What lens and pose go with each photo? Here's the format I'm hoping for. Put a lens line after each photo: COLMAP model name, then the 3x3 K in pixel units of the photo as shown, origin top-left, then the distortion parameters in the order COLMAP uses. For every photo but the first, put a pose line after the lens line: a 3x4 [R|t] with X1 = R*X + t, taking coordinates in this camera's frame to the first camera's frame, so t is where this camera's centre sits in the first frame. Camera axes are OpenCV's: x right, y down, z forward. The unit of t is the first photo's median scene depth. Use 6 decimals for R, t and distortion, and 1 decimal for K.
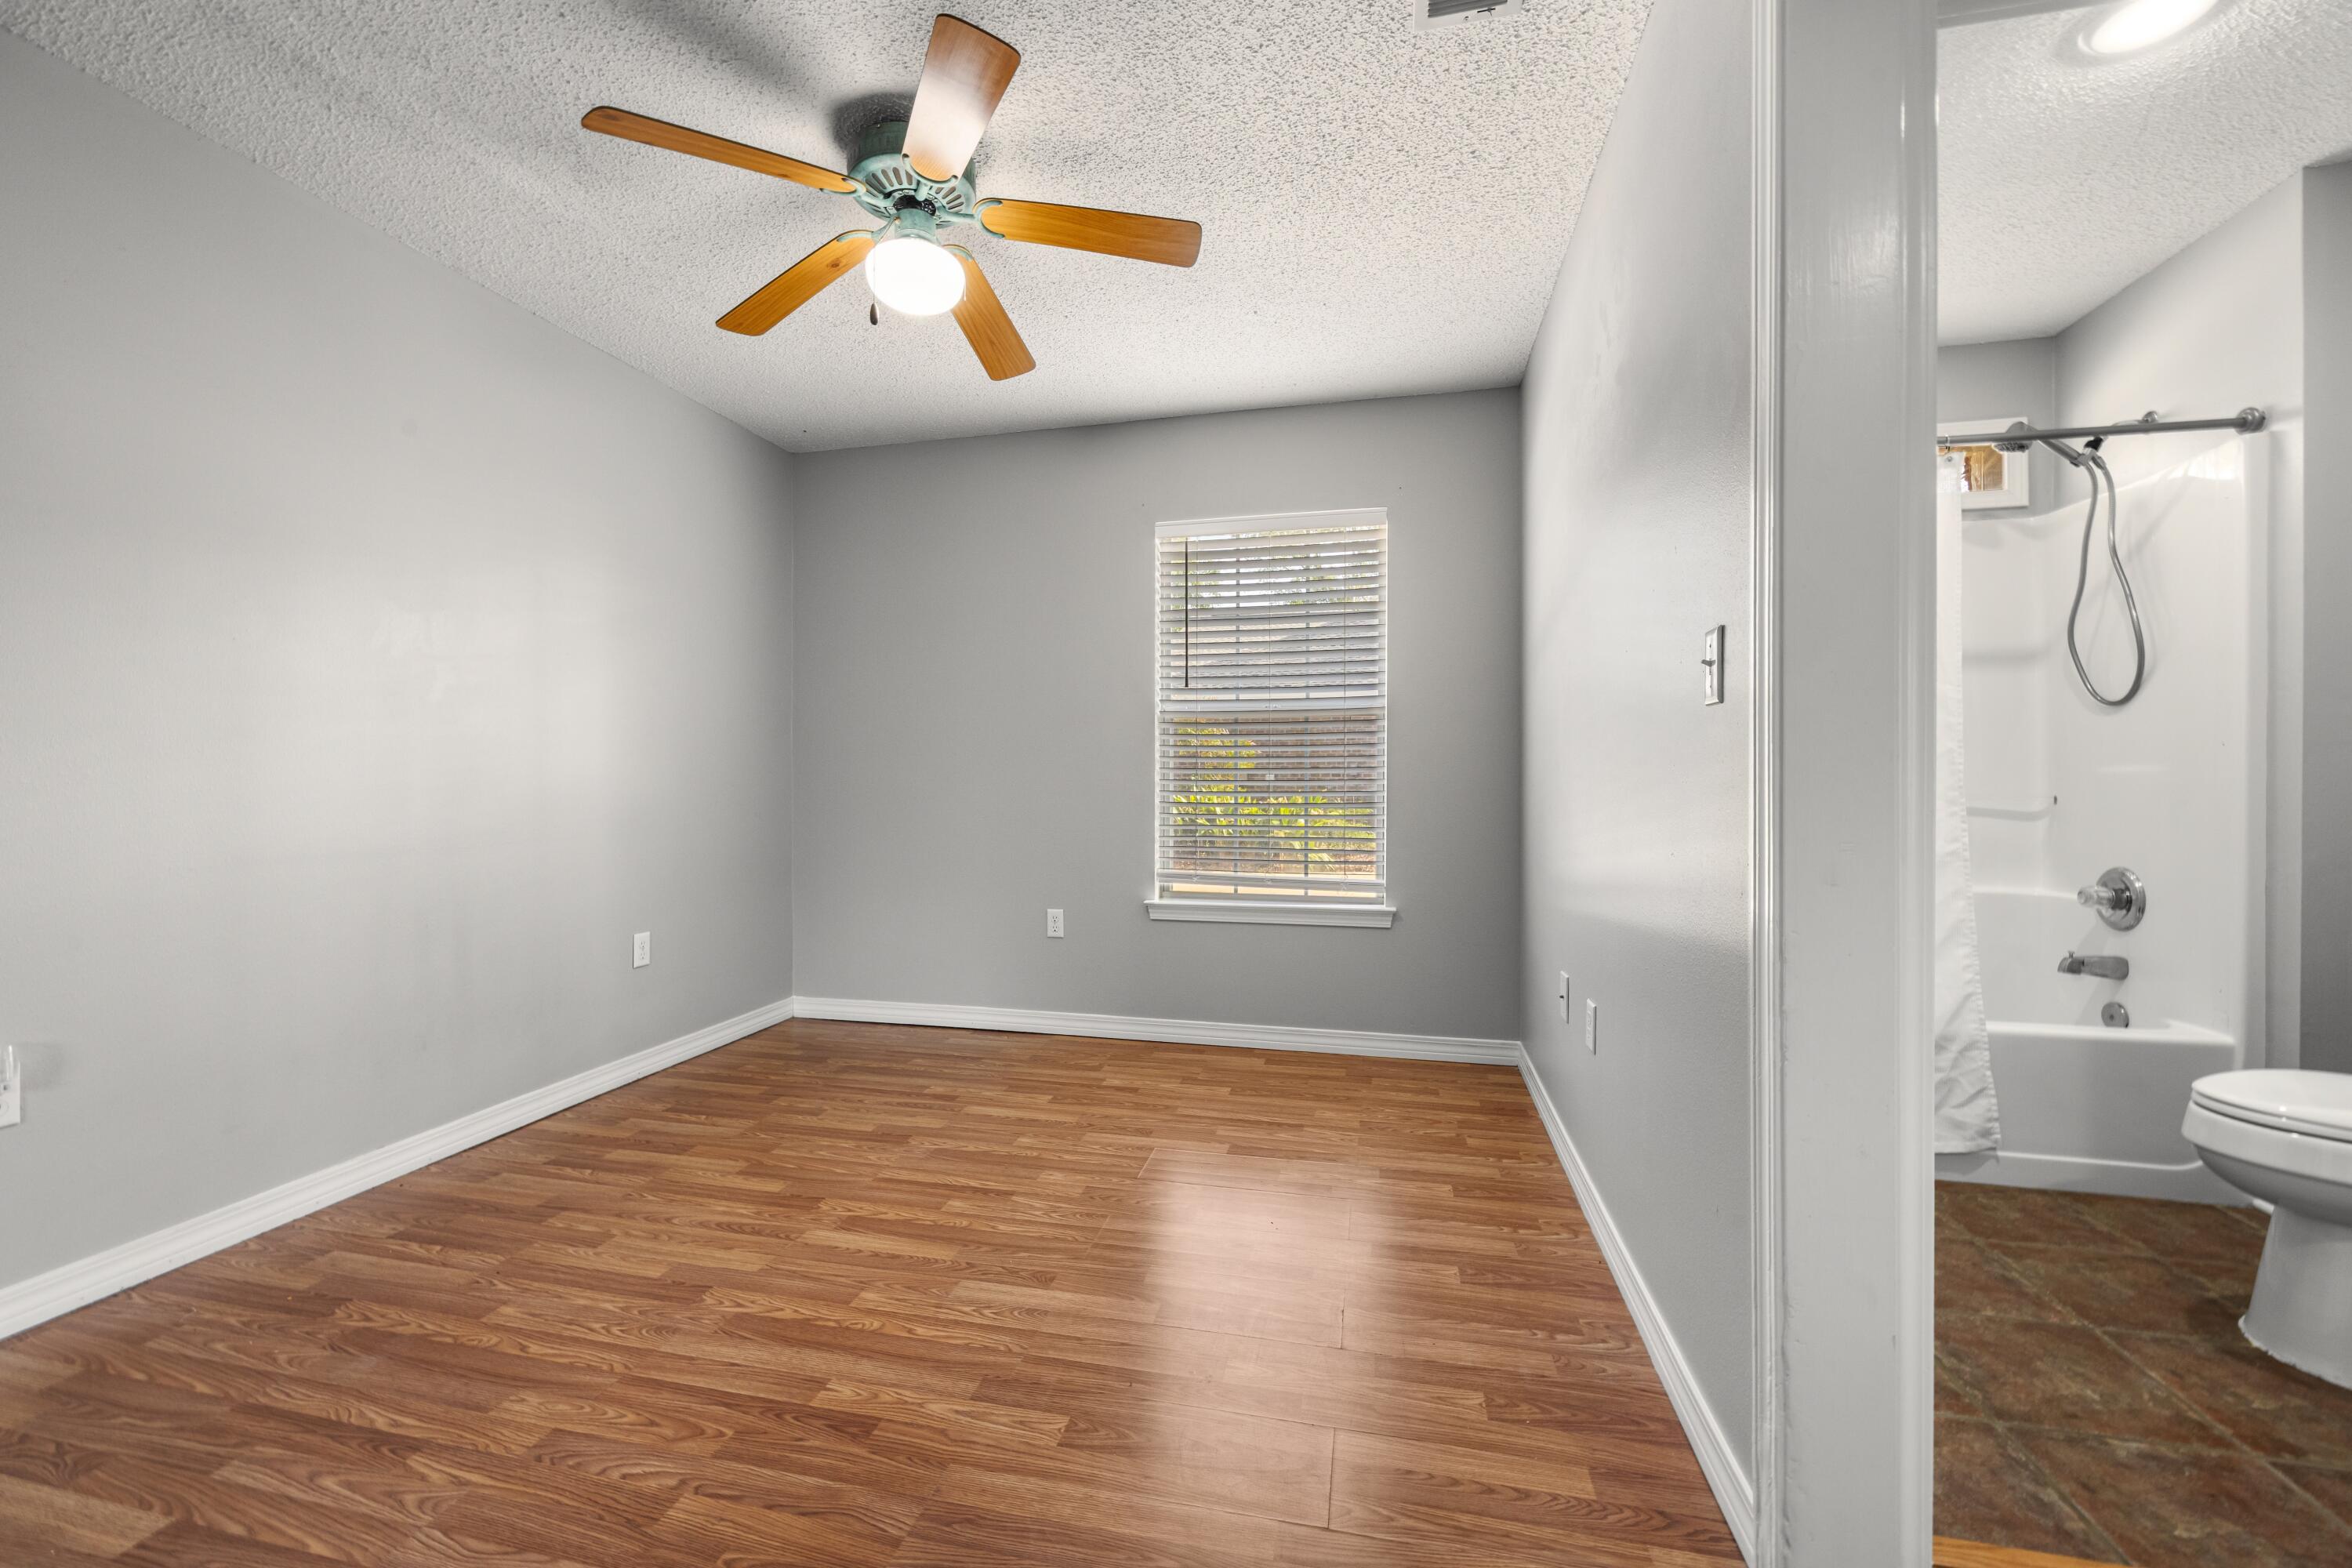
lens RADIAL K [[953.4, 0, 1181.8], [0, 953.4, 768.6], [0, 0, 1]] dist [-0.000558, 0.000584]
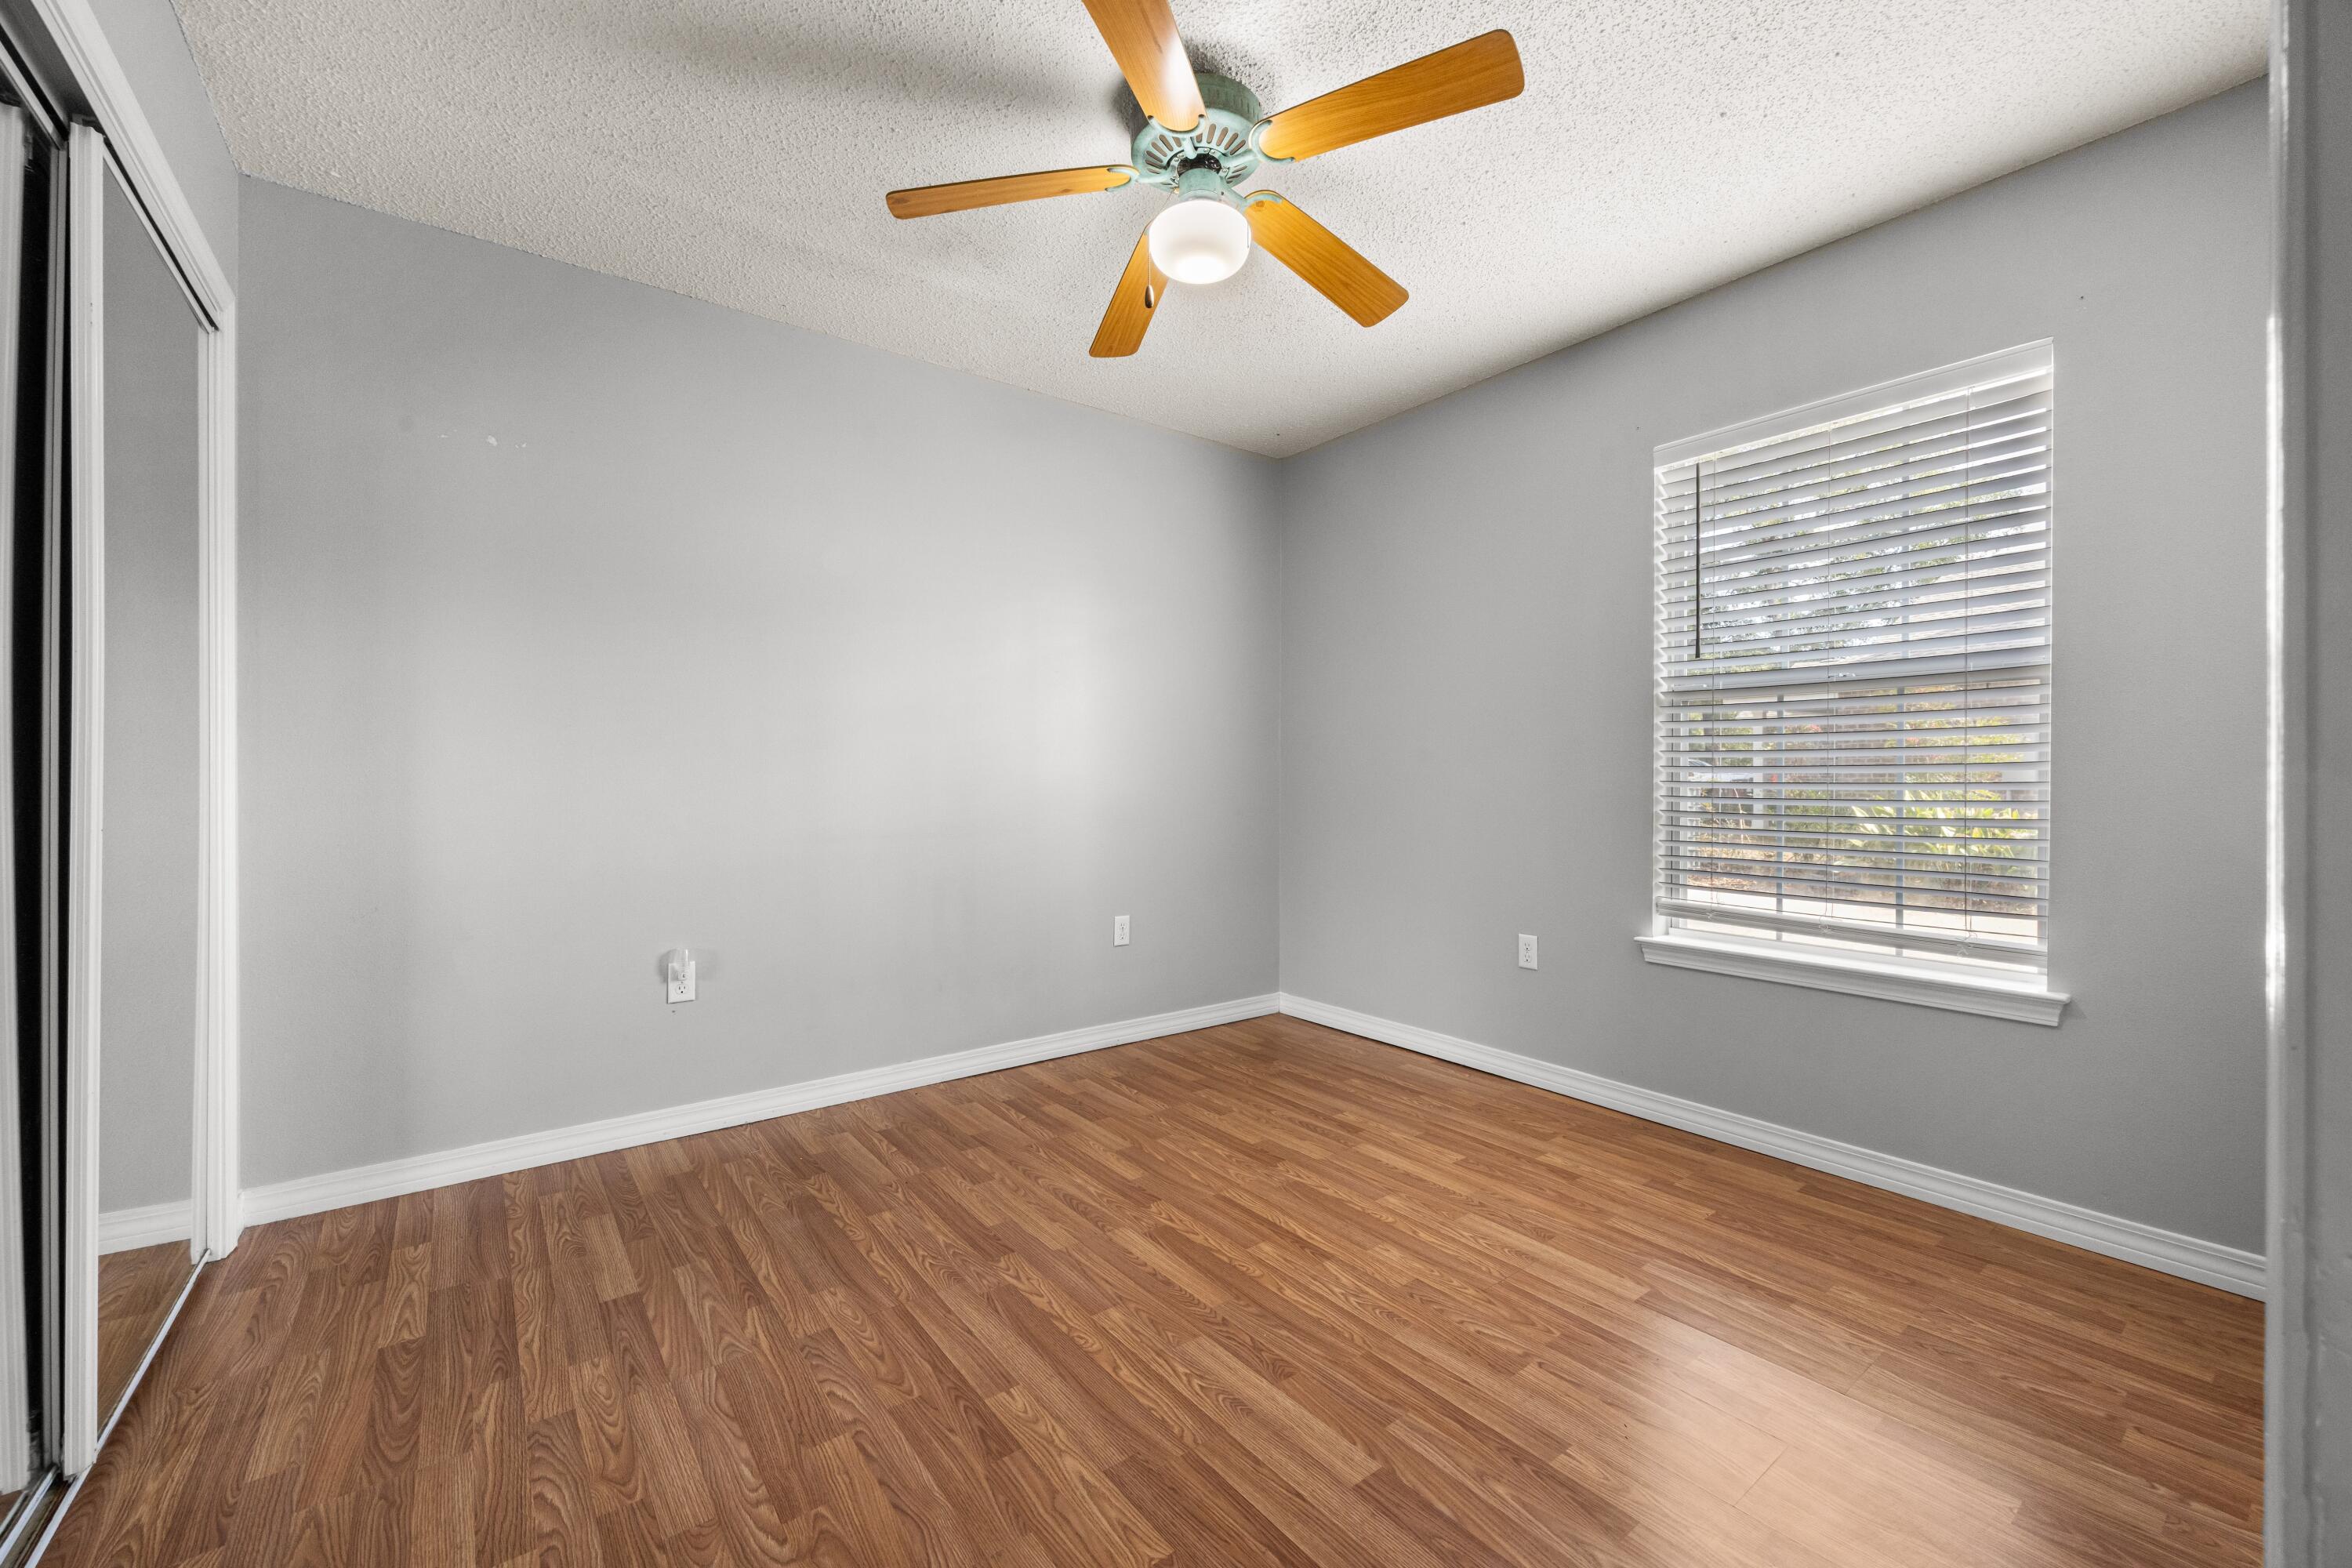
lens RADIAL K [[953.4, 0, 1155.3], [0, 953.4, 775.5], [0, 0, 1]] dist [-0.000558, 0.000584]
pose [[0.751806, 0.000039, -0.659385, 0.281013], [0.005749, 0.999962, 0.006615, -0.001264], [0.659360, -0.008764, 0.751777, 0.248220]]
